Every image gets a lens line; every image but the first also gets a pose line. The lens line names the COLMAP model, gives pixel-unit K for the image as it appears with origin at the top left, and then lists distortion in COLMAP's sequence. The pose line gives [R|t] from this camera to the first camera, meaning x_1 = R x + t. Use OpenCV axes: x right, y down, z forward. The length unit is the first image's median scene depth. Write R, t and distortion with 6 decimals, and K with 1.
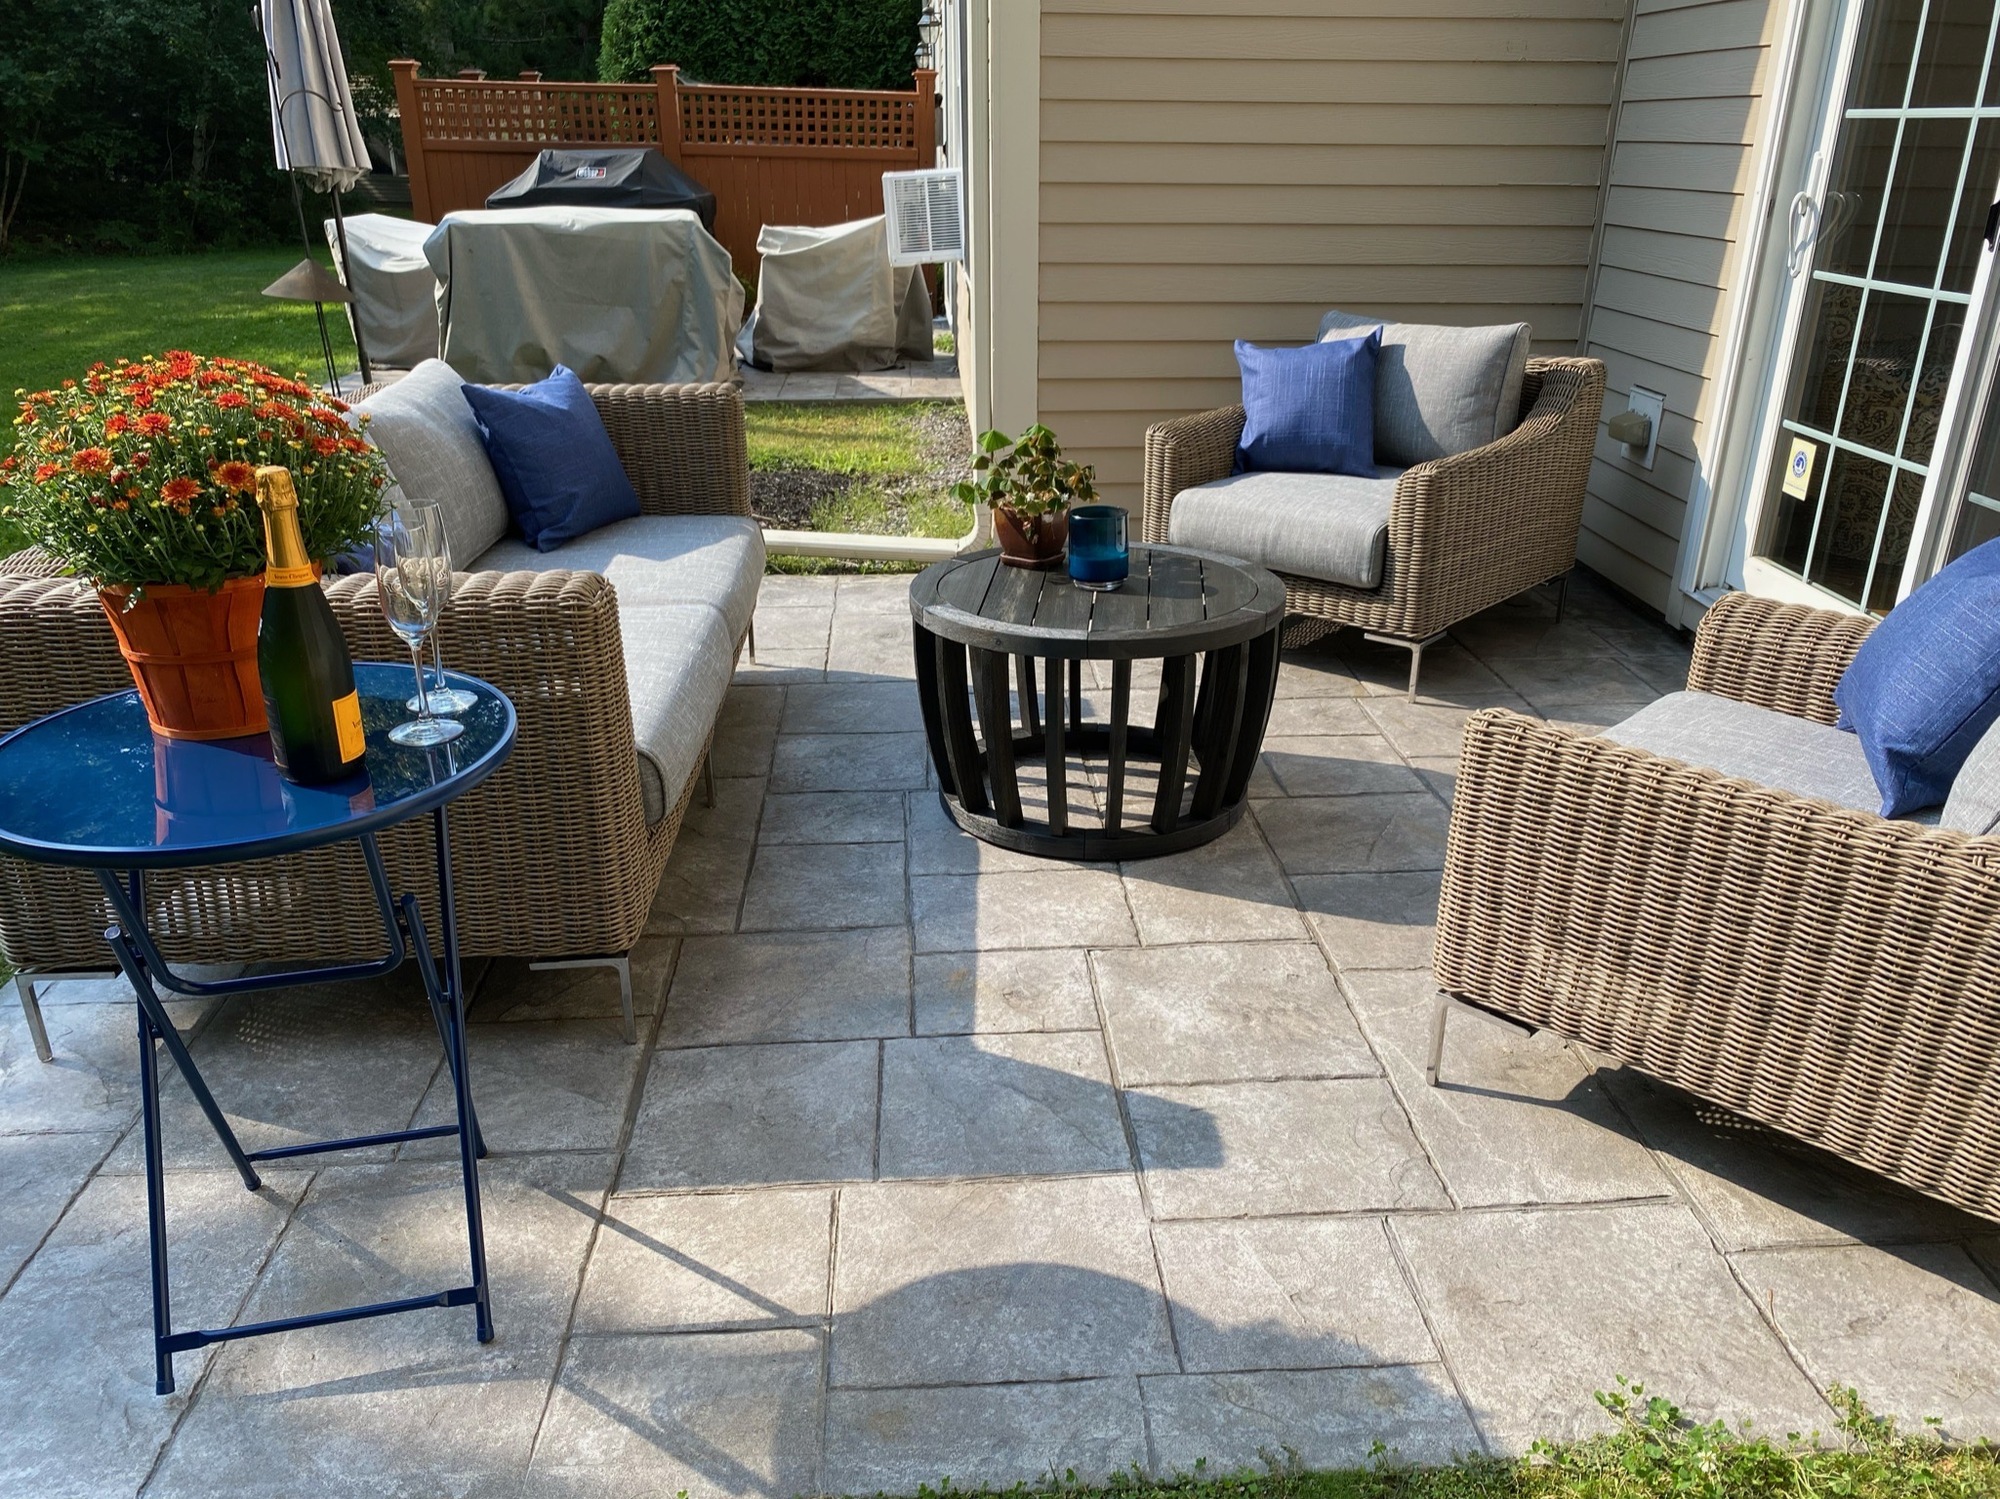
lens RADIAL K [[1506.2, 0, 990.1], [0, 1506.2, 758.1], [0, 0, 1]] dist [0.082971, -0.175661]
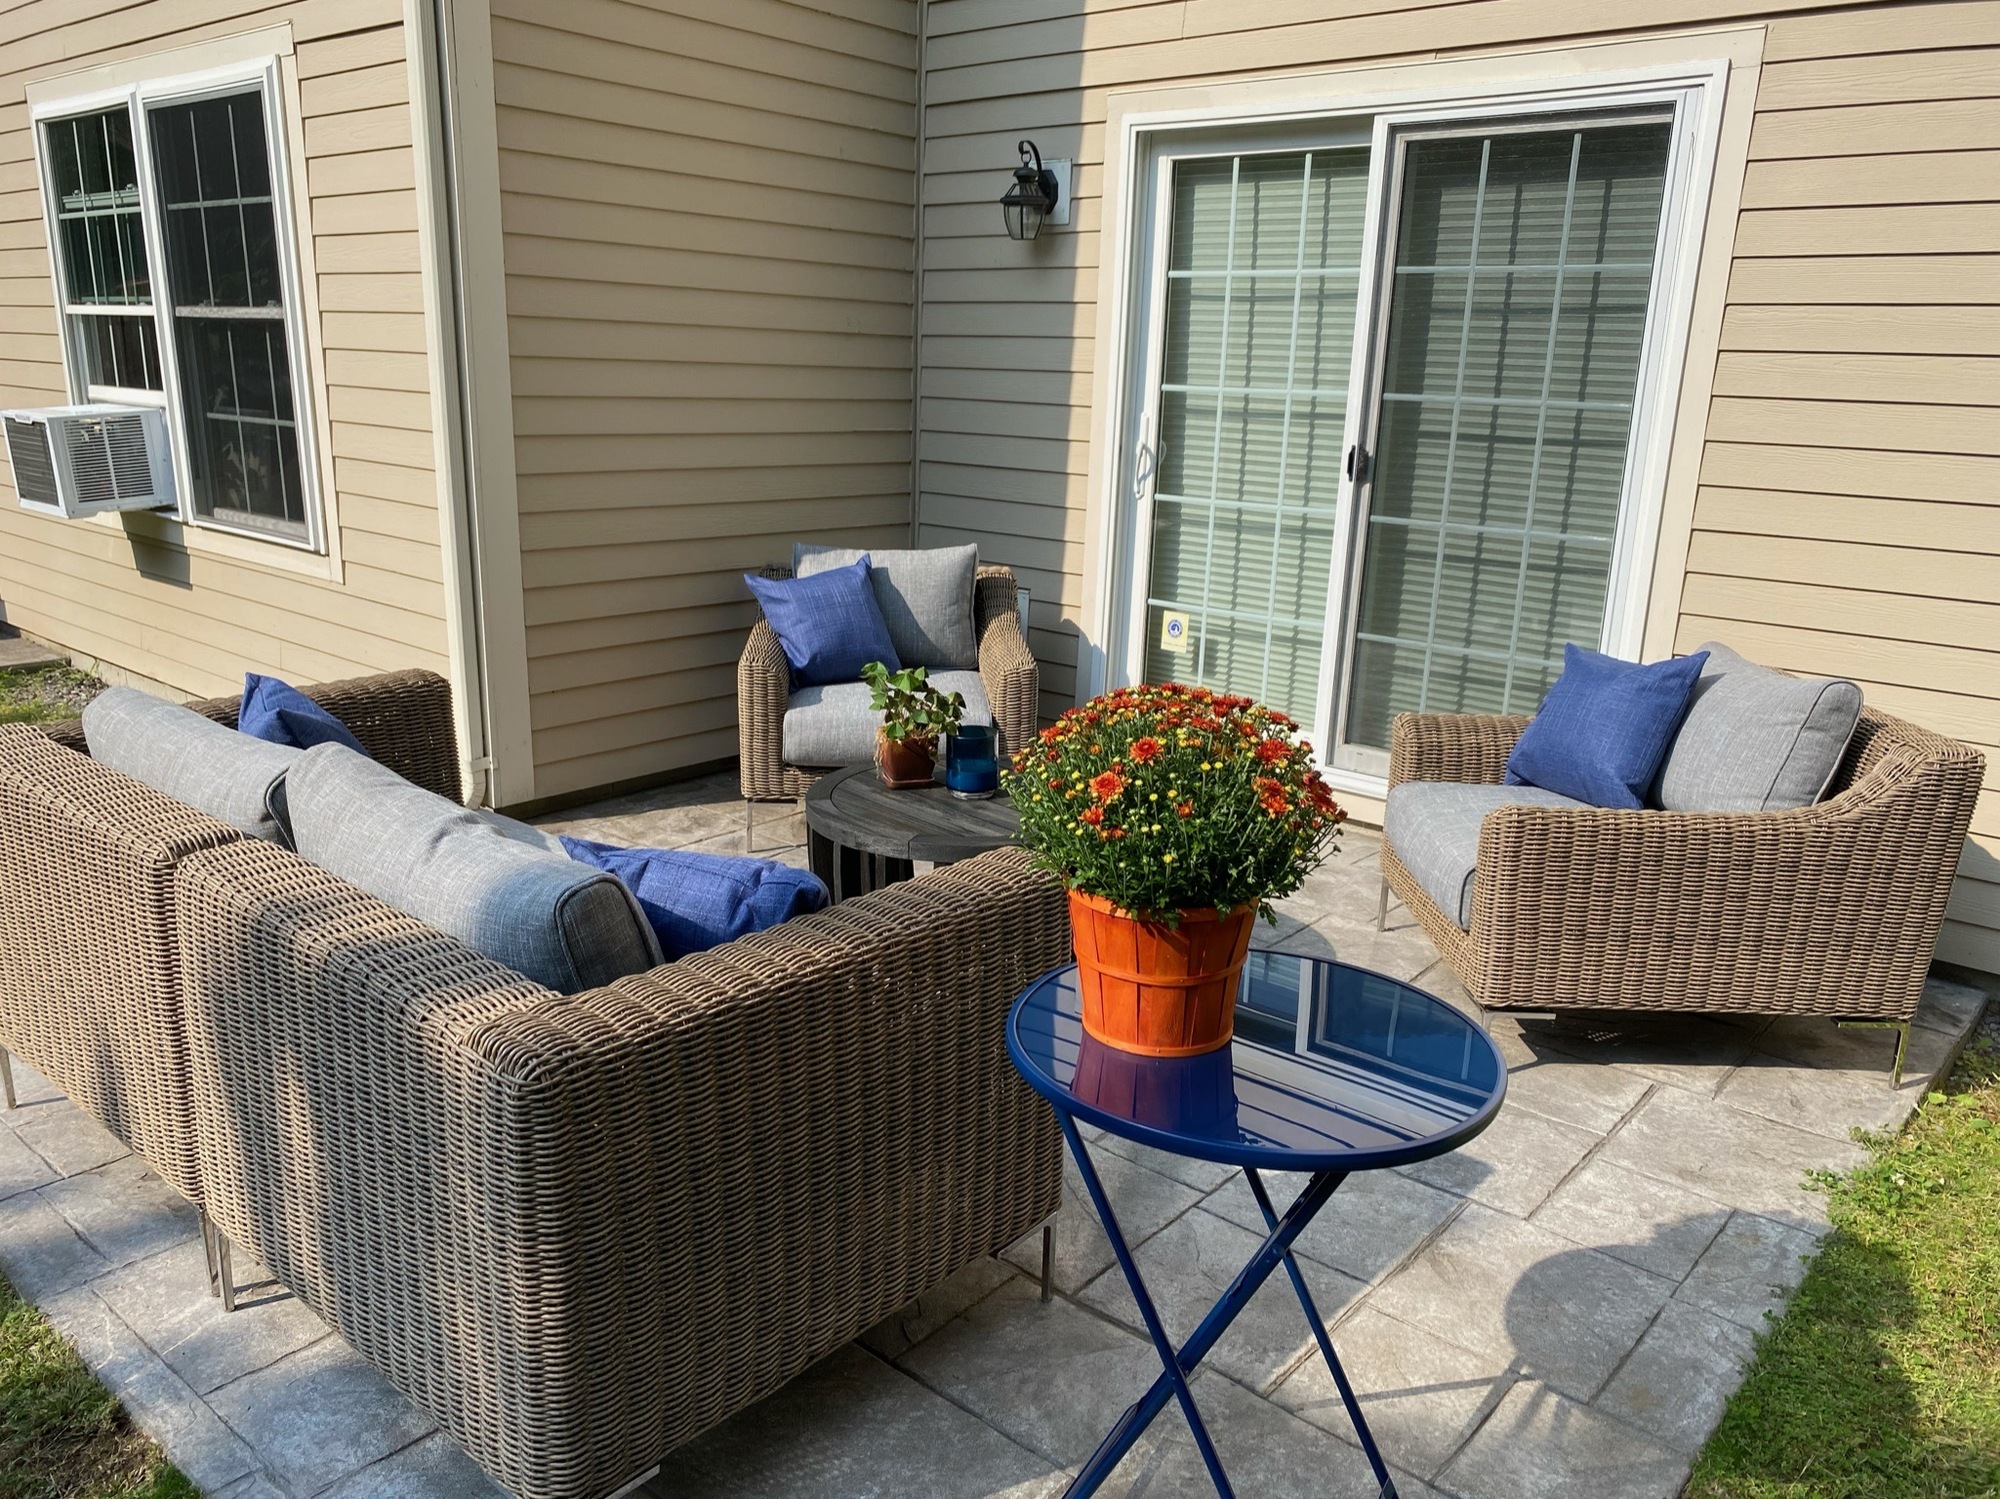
lens RADIAL K [[1506.2, 0, 990.1], [0, 1506.2, 758.1], [0, 0, 1]] dist [0.082971, -0.175661]
pose [[0.692811, -0.166339, 0.701673, -0.716992], [0.249069, 0.968347, -0.016366, -0.122074], [-0.676741, 0.186103, 0.712311, 0.185554]]
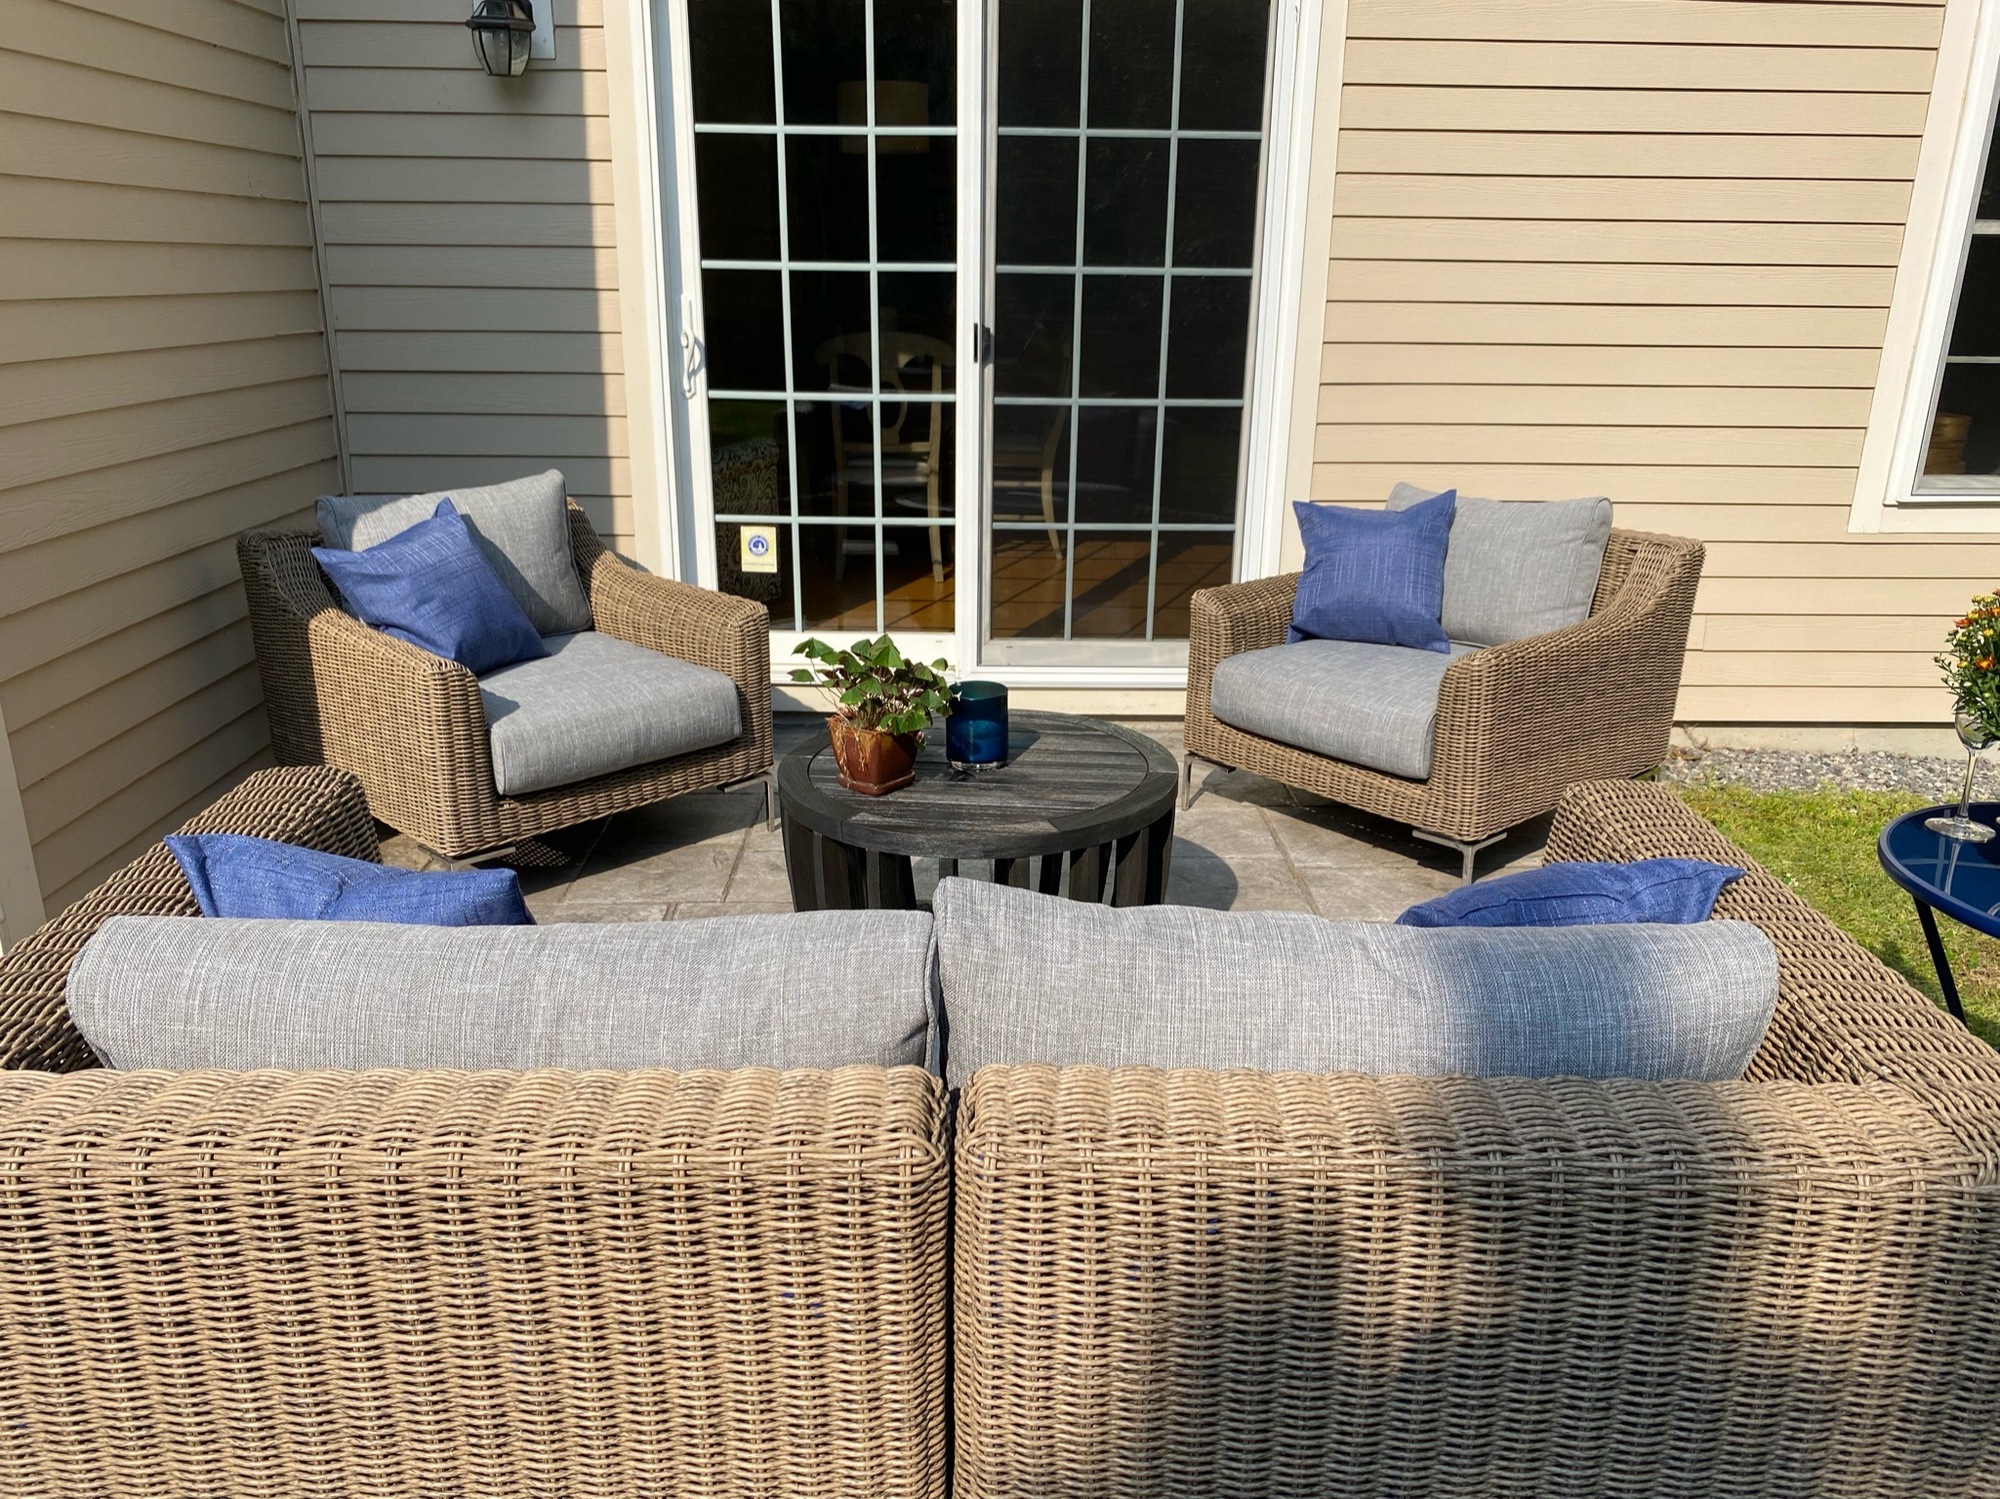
lens RADIAL K [[1506.2, 0, 990.1], [0, 1506.2, 758.1], [0, 0, 1]] dist [0.082971, -0.175661]
pose [[0.044469, -0.309403, 0.949891, -0.819497], [0.373075, 0.887184, 0.271513, -0.375231], [-0.926735, 0.342307, 0.154883, 0.867869]]
